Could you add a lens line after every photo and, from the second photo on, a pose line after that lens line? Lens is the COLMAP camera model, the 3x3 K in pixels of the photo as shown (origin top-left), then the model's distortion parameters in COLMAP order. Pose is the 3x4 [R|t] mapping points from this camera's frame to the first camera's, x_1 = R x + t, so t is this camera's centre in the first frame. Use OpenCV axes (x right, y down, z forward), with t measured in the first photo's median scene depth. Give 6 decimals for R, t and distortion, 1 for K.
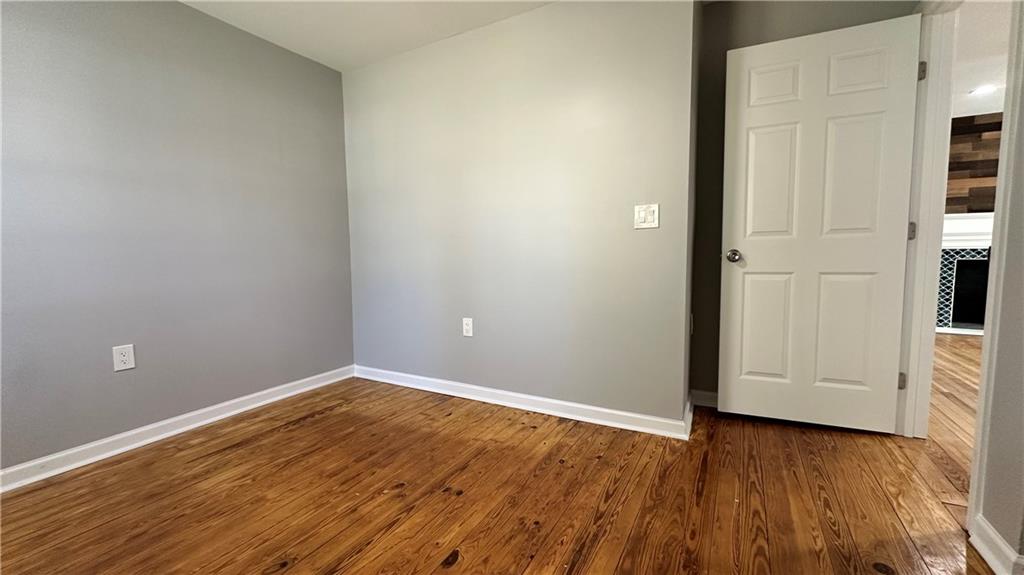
lens RADIAL K [[408.8, 0, 512.0], [0, 408.8, 287.5], [0, 0, 1]] dist [0.000138, 0.000217]
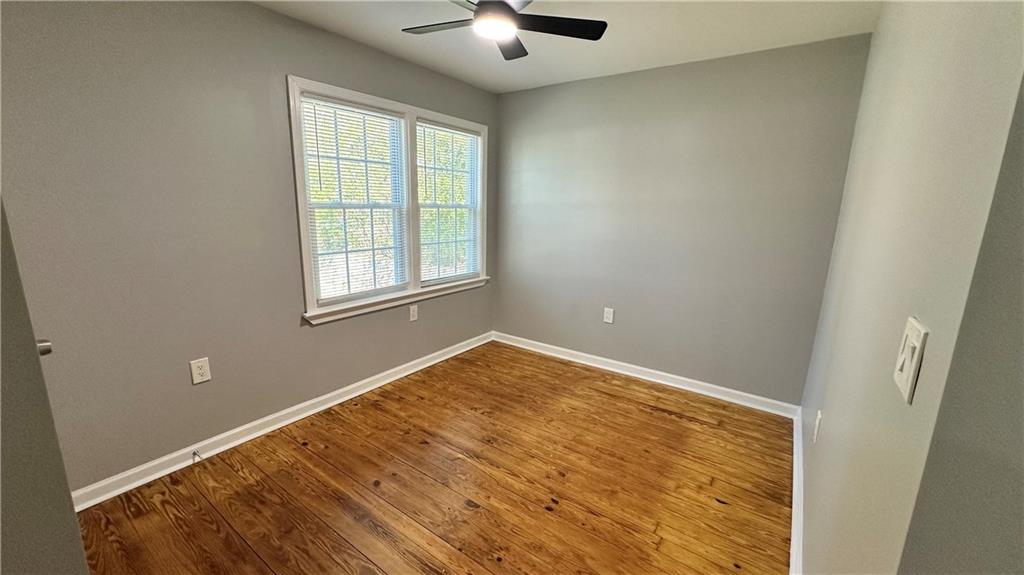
lens RADIAL K [[408.8, 0, 512.0], [0, 408.8, 287.5], [0, 0, 1]] dist [0.000138, 0.000217]
pose [[-0.109077, 0.216570, -0.970154, 0.656268], [-0.105641, 0.967925, 0.227950, -0.265559], [0.988404, 0.127352, -0.082700, 0.696611]]
